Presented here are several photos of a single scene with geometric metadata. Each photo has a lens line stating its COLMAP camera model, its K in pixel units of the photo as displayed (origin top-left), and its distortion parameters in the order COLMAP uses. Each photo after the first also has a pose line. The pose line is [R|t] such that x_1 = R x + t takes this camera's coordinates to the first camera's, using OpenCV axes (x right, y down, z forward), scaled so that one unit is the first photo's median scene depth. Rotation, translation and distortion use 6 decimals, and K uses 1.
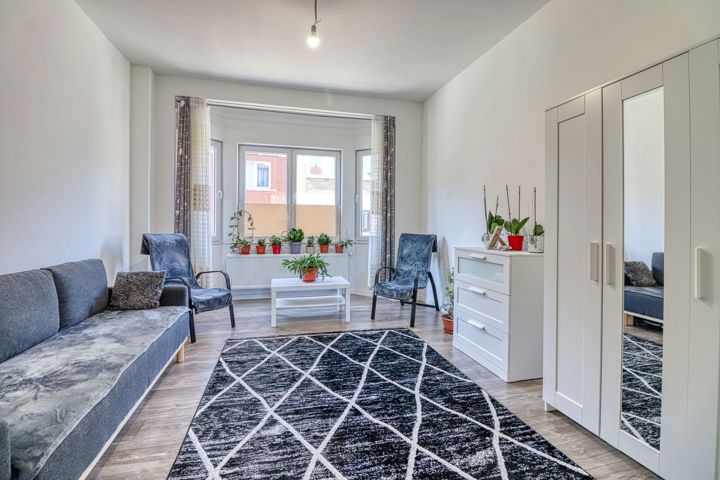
lens RADIAL K [[335.7, 0, 358.5], [0, 335.7, 225.0], [0, 0, 1]] dist [-0.009616, -0.000280]
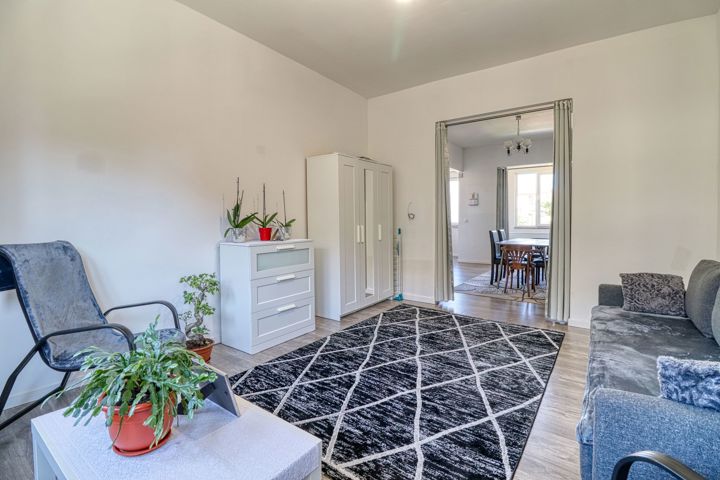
lens RADIAL K [[335.7, 0, 361.3], [0, 335.7, 225.4], [0, 0, 1]] dist [-0.009616, -0.000280]
pose [[-0.645363, -0.024957, 0.763468, -0.762676], [0.000918, 0.999440, 0.033446, -0.021034], [-0.763876, 0.022286, -0.644979, 1.763196]]
